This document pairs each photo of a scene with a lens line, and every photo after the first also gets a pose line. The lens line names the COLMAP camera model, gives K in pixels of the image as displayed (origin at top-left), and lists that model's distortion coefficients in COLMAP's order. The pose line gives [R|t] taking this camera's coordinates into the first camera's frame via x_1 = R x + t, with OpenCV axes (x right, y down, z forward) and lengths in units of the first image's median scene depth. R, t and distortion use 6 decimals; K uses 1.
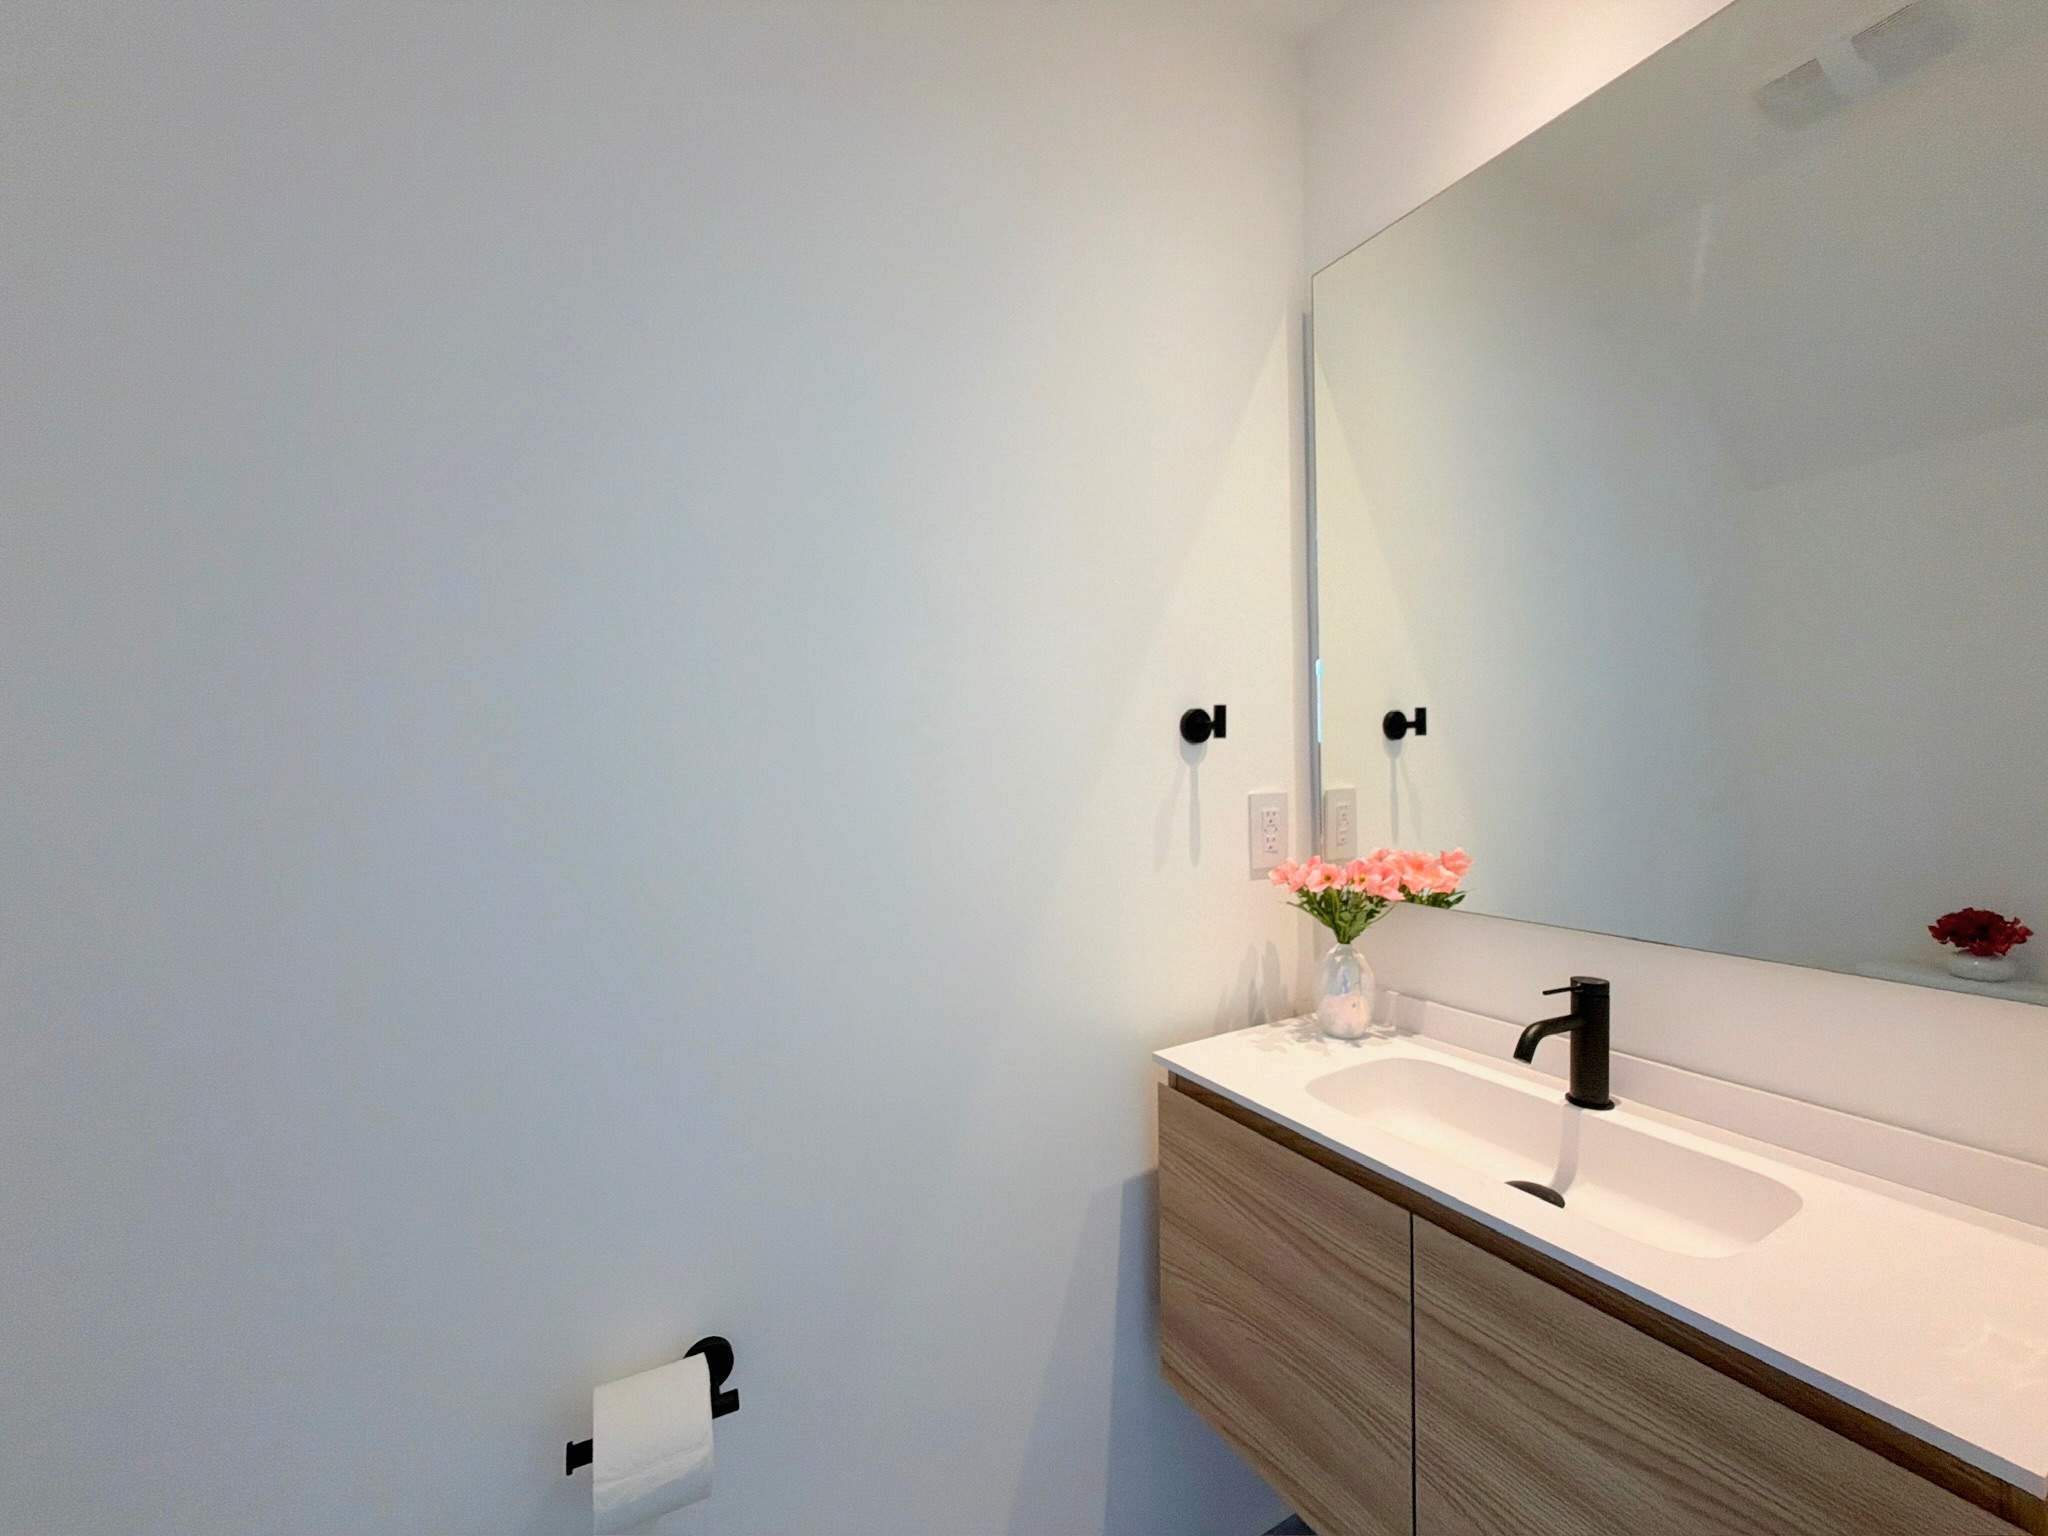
lens RADIAL K [[822.5, 0, 1029.9], [0, 822.5, 762.1], [0, 0, 1]] dist [-0.004140, 0.001595]
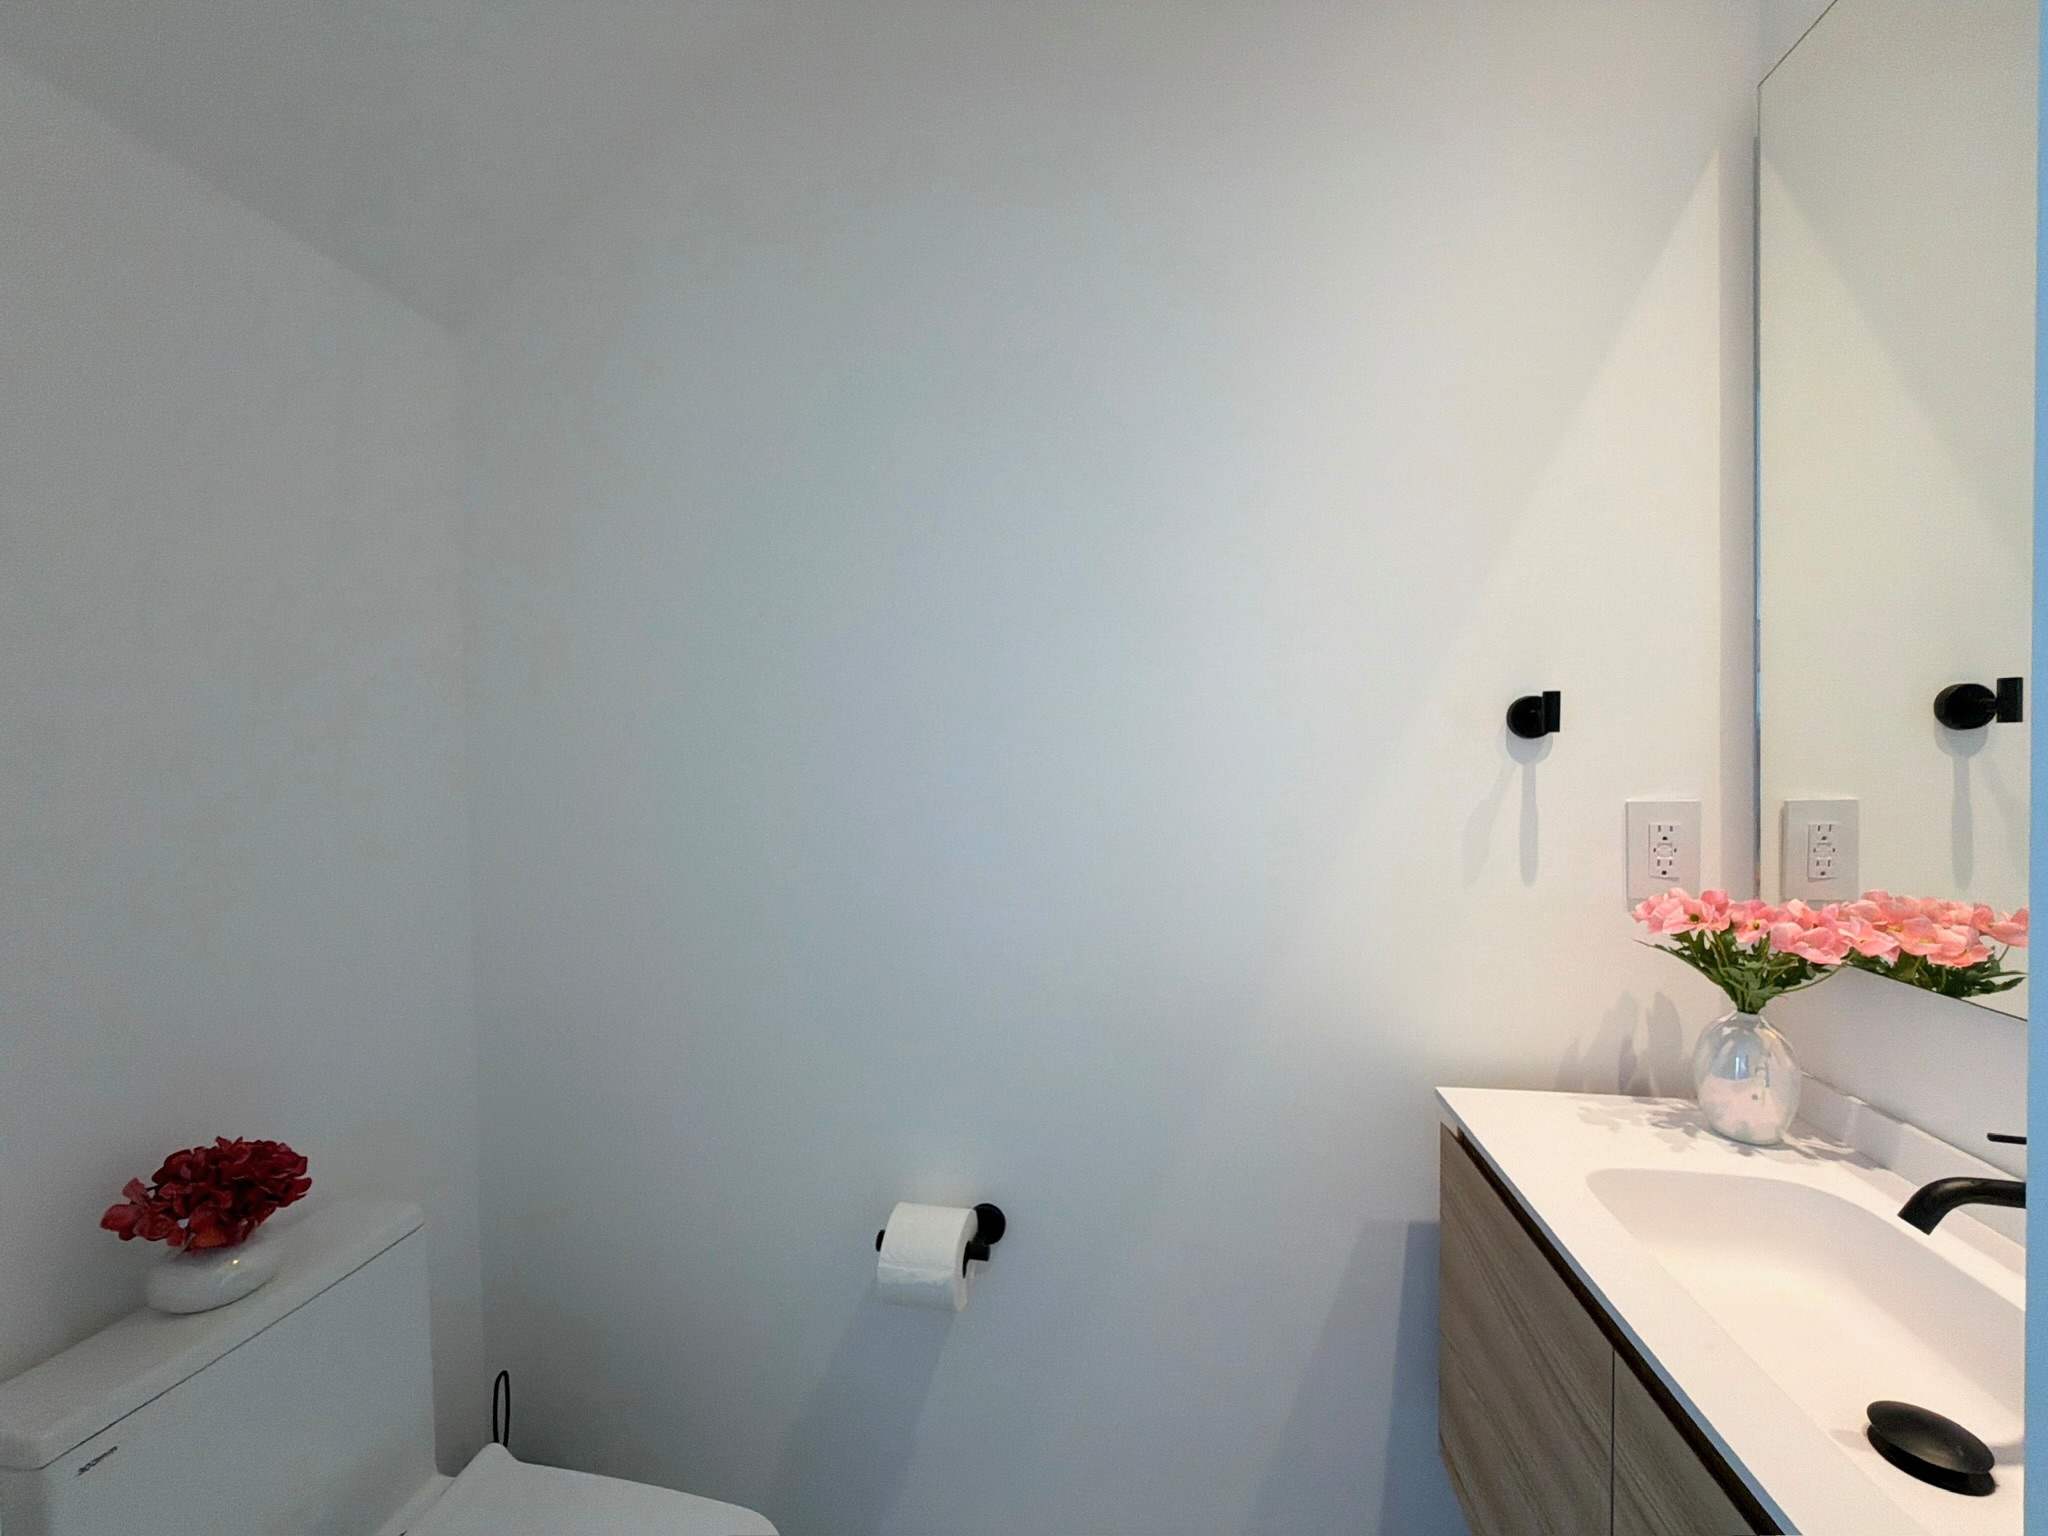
lens RADIAL K [[822.5, 0, 1039.1], [0, 822.5, 765.0], [0, 0, 1]] dist [-0.004140, 0.001595]
pose [[0.774414, 0.015261, -0.632495, 0.354683], [-0.004685, 0.999820, 0.018388, -0.008987], [0.632662, -0.011277, 0.774346, 0.042686]]
